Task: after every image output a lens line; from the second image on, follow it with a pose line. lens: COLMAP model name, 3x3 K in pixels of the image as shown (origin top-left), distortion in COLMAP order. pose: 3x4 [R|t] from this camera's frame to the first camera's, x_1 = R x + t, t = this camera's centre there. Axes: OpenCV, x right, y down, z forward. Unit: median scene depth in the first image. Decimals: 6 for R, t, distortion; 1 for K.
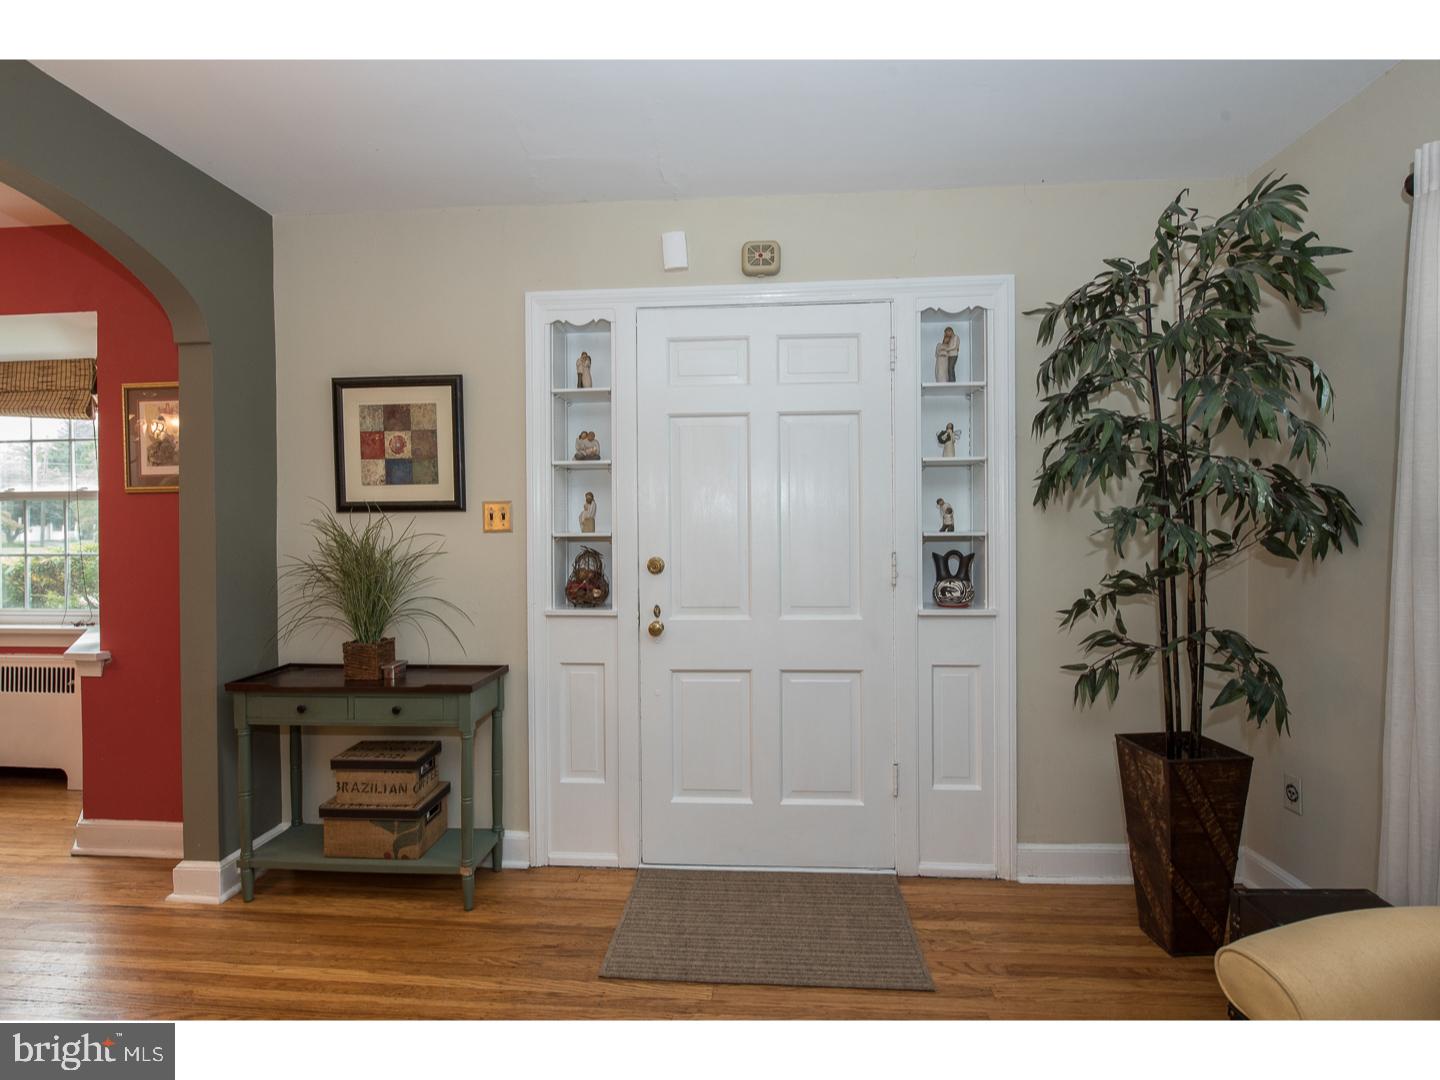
lens RADIAL K [[724.2, 0, 720.0], [0, 724.2, 540.0], [0, 0, 1]] dist [-0.002525, -0.000407]
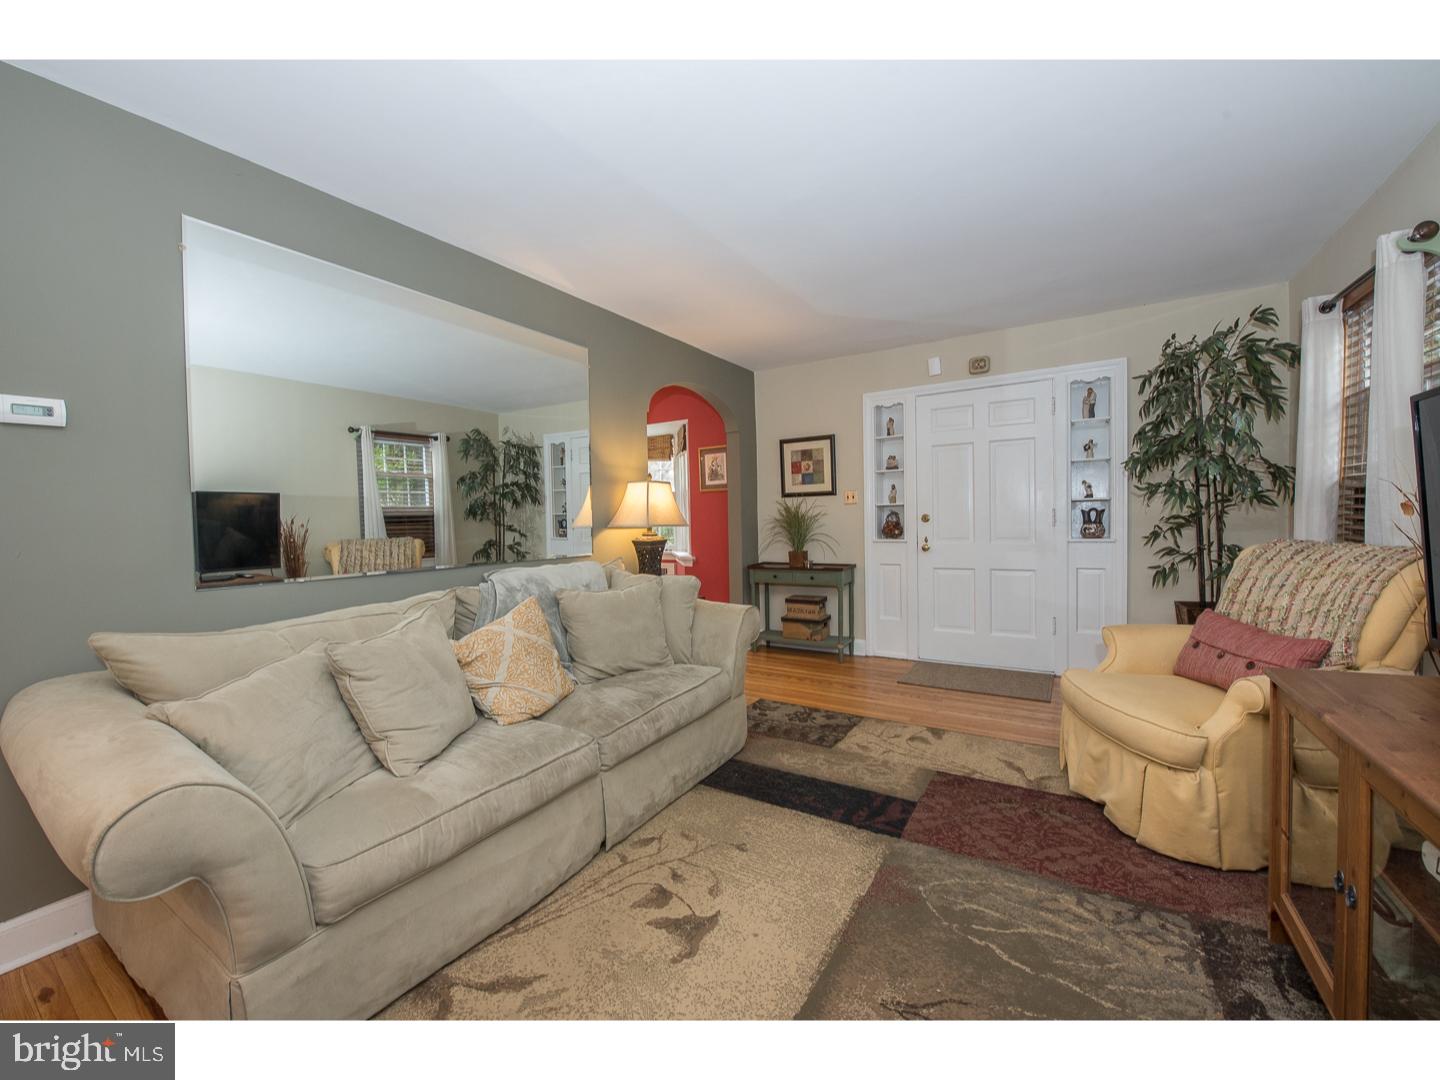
lens RADIAL K [[581.0, 0, 720.0], [0, 581.0, 540.0], [0, 0, 1]] dist [-0.000953, -0.000206]
pose [[0.887305, 0.003022, -0.461173, 0.160667], [0.014881, 0.999270, 0.035179, 0.030567], [0.460943, -0.038077, 0.886613, -0.777487]]
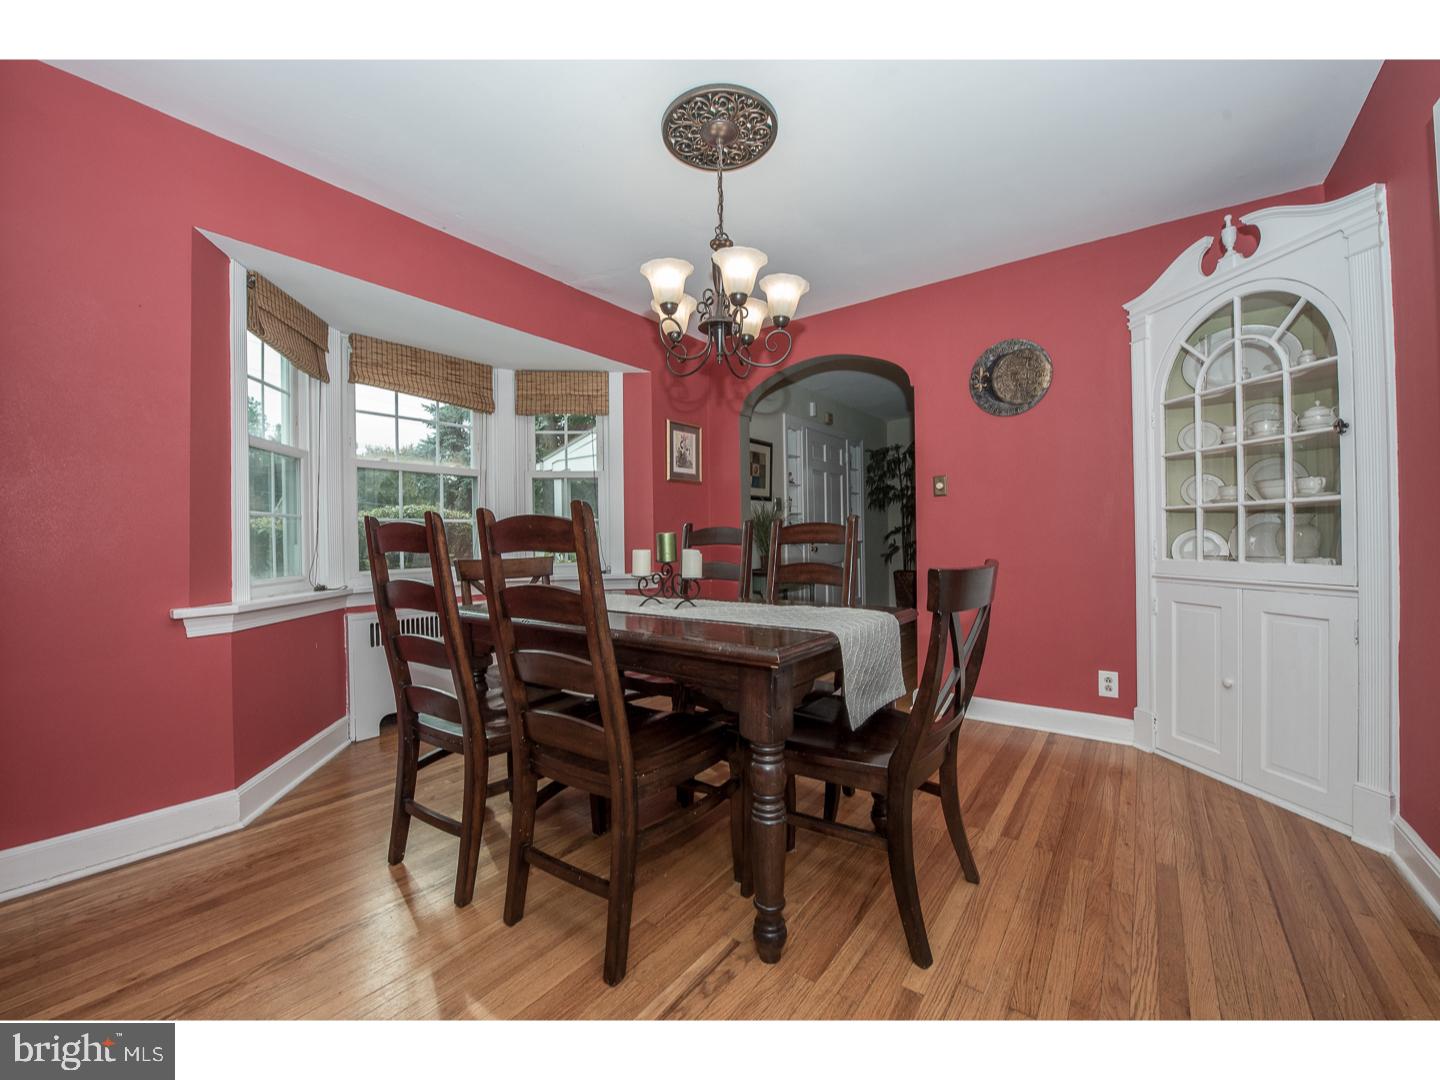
lens RADIAL K [[581.0, 0, 720.0], [0, 581.0, 540.0], [0, 0, 1]] dist [-0.000953, -0.000206]
pose [[0.535737, -0.002631, 0.844381, -2.055527], [0.017651, 0.999812, -0.008084, 0.097279], [-0.844200, 0.019235, 0.535683, 0.148534]]
